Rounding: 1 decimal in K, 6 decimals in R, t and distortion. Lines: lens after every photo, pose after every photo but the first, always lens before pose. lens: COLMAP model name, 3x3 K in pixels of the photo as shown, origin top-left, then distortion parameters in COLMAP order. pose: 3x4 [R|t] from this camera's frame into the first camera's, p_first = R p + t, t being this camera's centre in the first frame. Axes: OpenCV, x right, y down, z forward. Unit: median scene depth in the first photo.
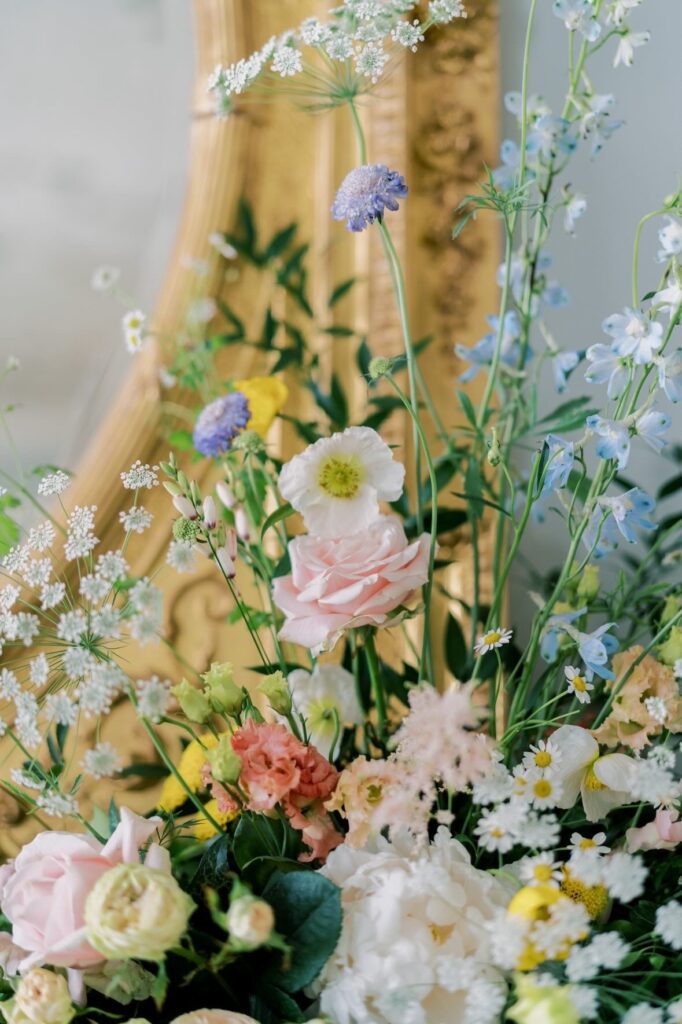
lens RADIAL K [[1511.5, 0, 342.3], [0, 1511.5, 525.8], [0, 0, 1]] dist [-0.009190, 0.007436]
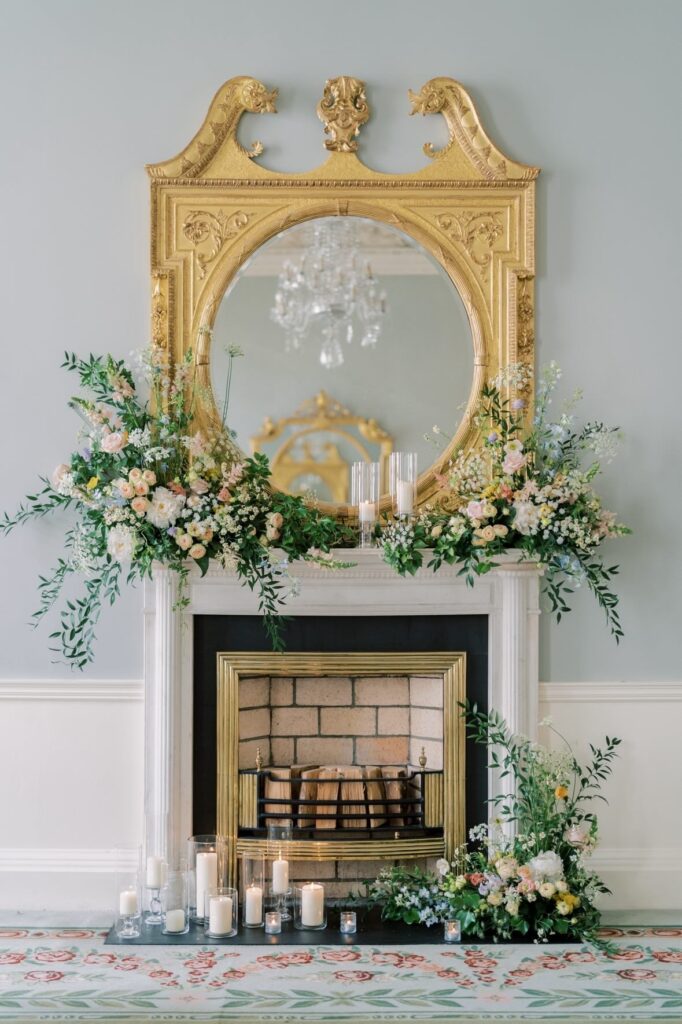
lens RADIAL K [[1494.3, 0, 341.0], [0, 1494.3, 512.0], [0, 0, 1]] dist [-0.011359, 0.081940]
pose [[0.999565, -0.009620, 0.027864, -0.955021], [0.004735, 0.985372, 0.170349, -0.885323], [-0.029095, -0.170143, 0.984990, -5.535864]]
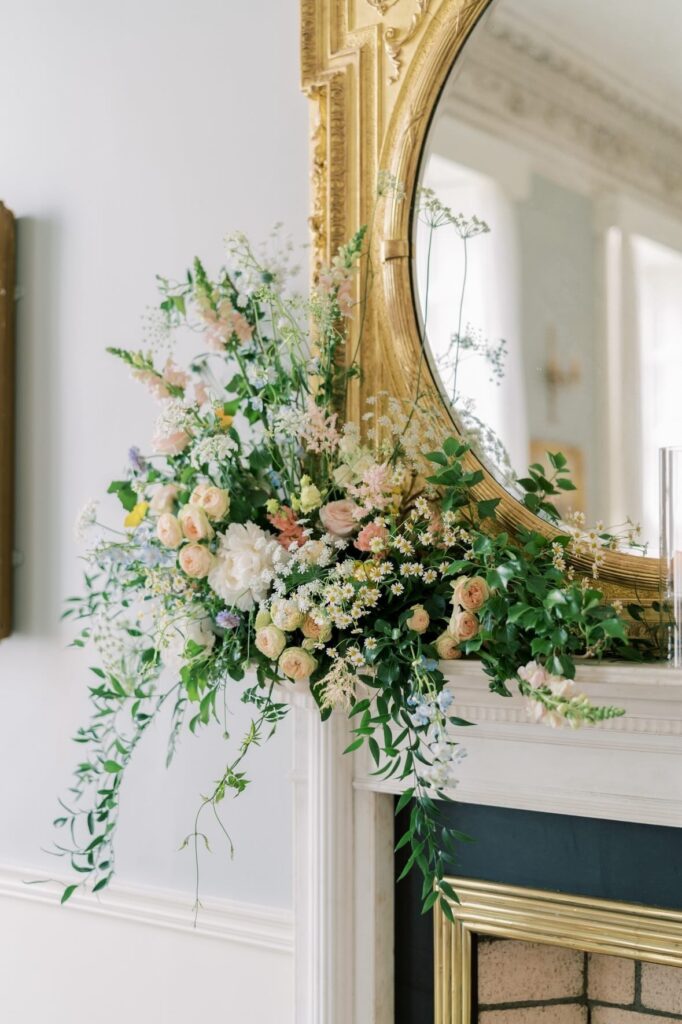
lens RADIAL K [[1511.5, 0, 342.3], [0, 1511.5, 525.8], [0, 0, 1]] dist [-0.009190, 0.007436]
pose [[0.817955, -0.028428, -0.574579, 0.384252], [0.111777, 0.987597, 0.110260, -0.190520], [0.564318, -0.154413, 0.810988, -1.427317]]
